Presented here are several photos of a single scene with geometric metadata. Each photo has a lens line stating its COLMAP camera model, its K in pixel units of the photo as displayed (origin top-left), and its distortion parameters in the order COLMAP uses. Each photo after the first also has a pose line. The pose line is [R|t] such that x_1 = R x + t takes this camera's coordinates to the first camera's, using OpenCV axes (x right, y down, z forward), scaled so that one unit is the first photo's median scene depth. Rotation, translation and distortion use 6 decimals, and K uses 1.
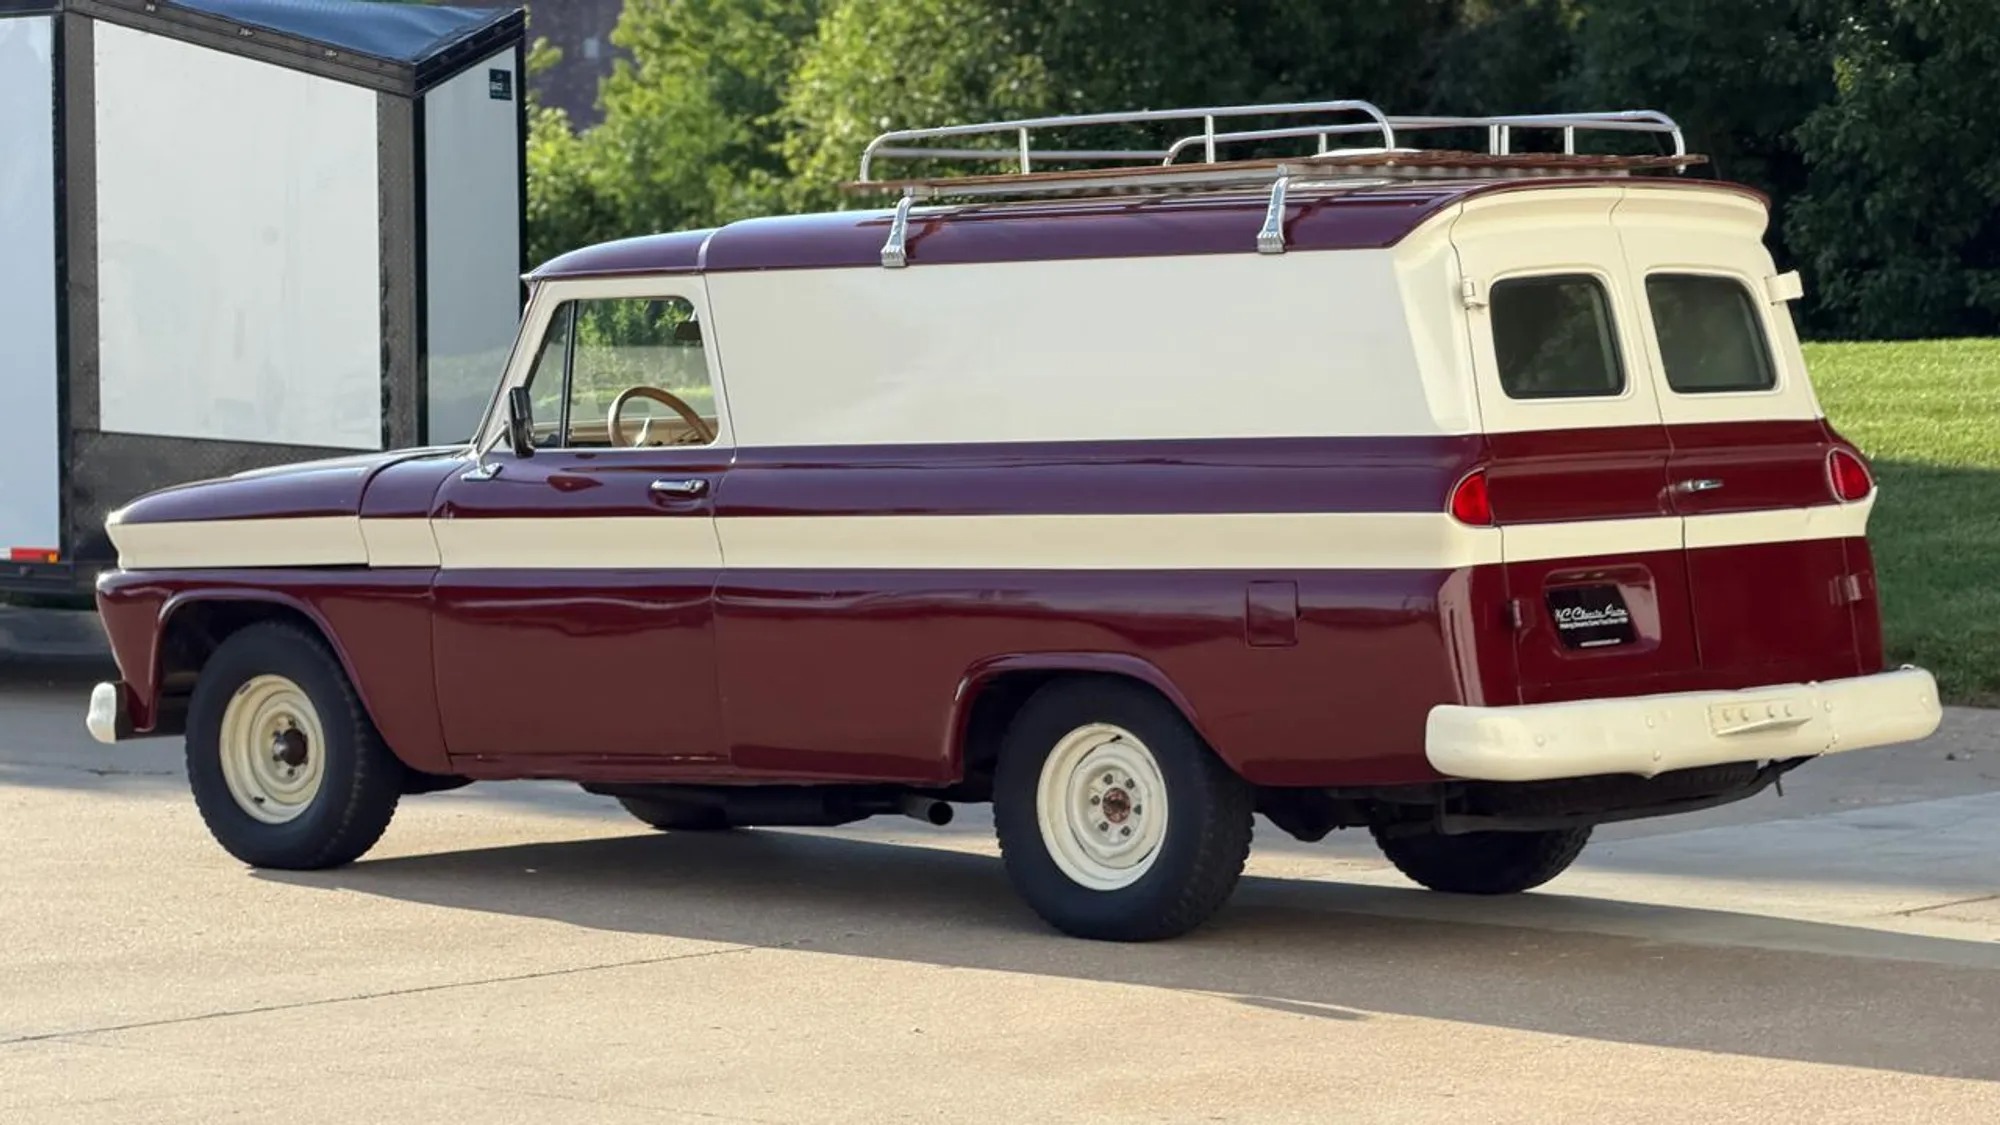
lens RADIAL K [[6131.6, 0, 1000.0], [0, 6131.6, 562.5], [0, 0, 1]] dist [0.027689, 1.126795]
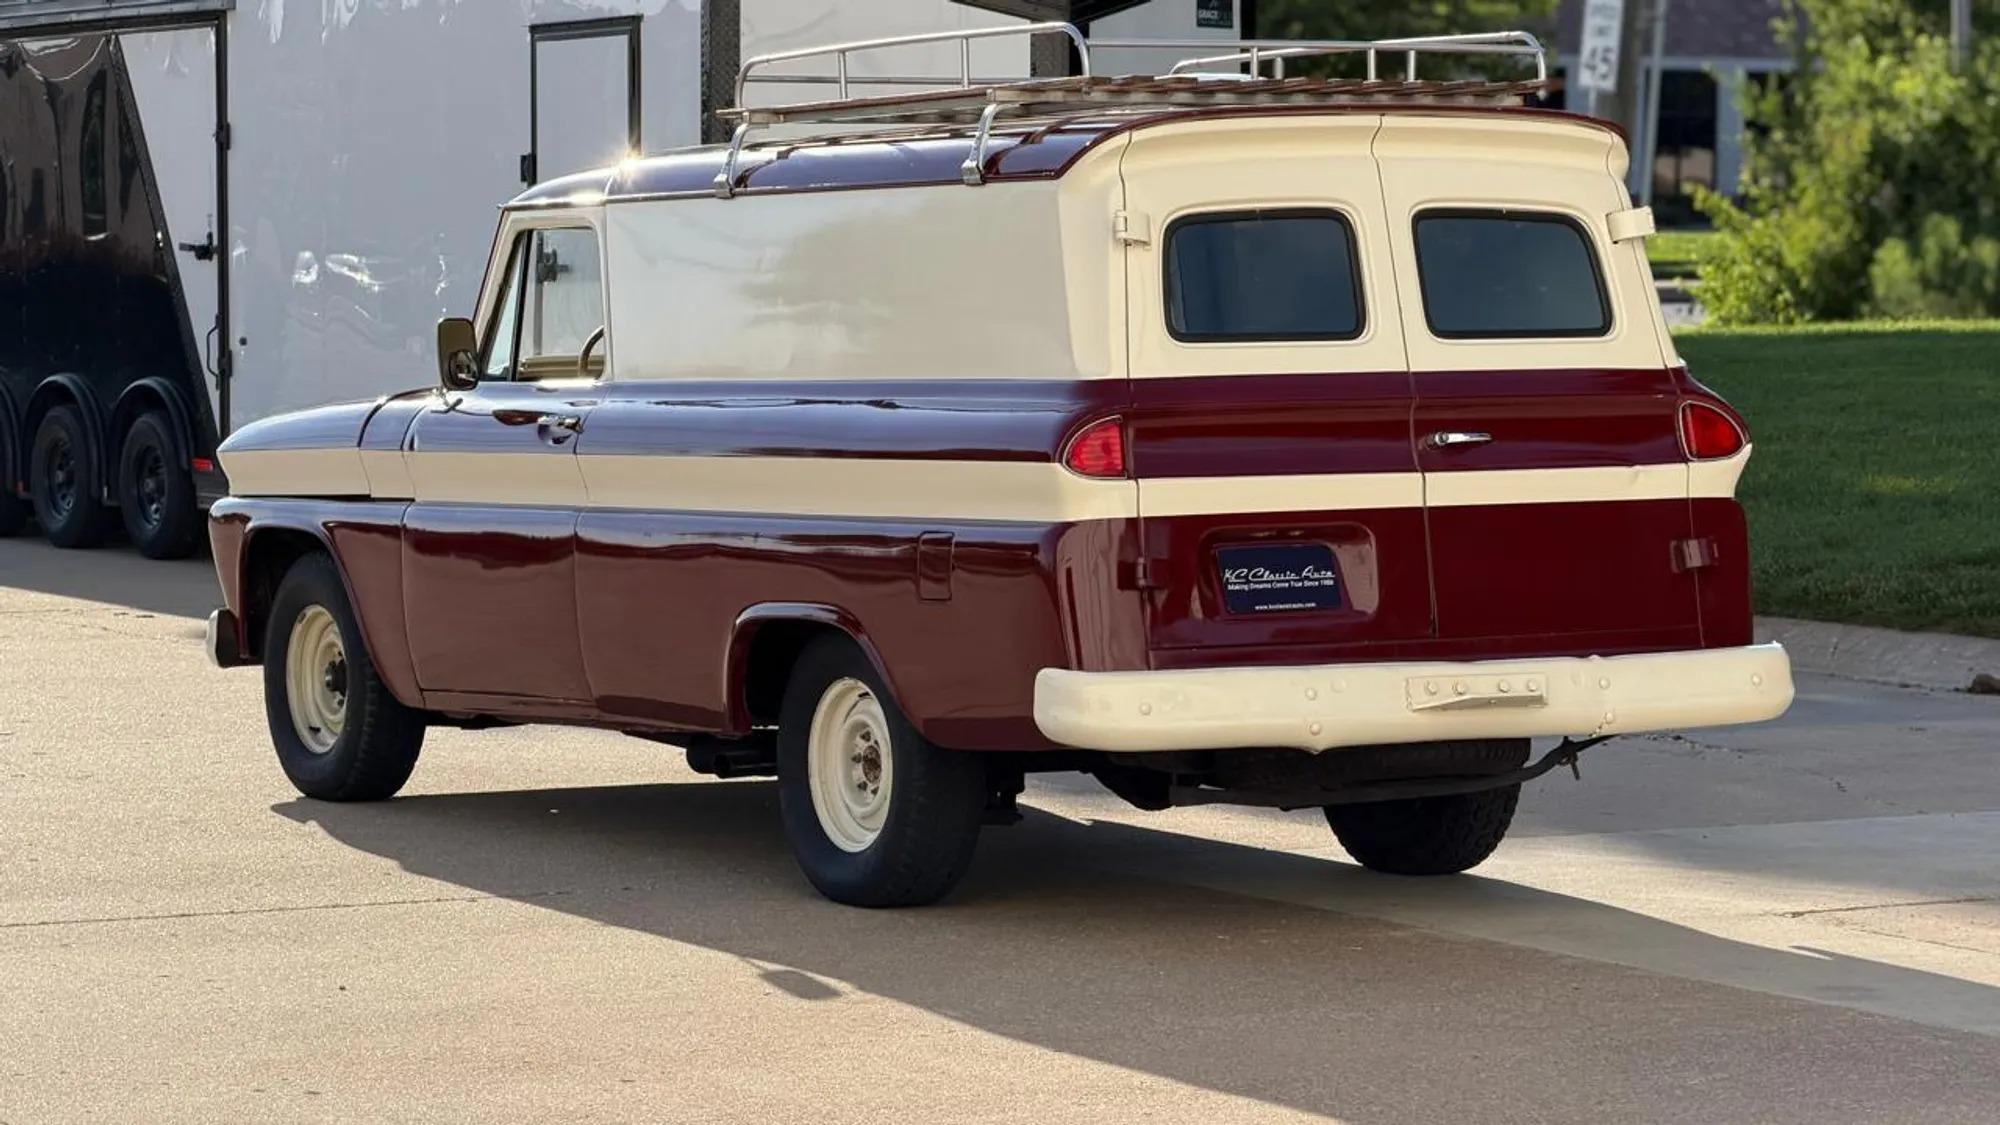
lens RADIAL K [[6131.6, 0, 1000.0], [0, 6131.6, 562.5], [0, 0, 1]] dist [0.027689, 1.126795]
pose [[0.940257, 0.023671, -0.339641, 0.358587], [-0.019931, 0.999696, 0.014498, -0.005908], [0.339881, -0.006863, 0.940443, 0.109298]]
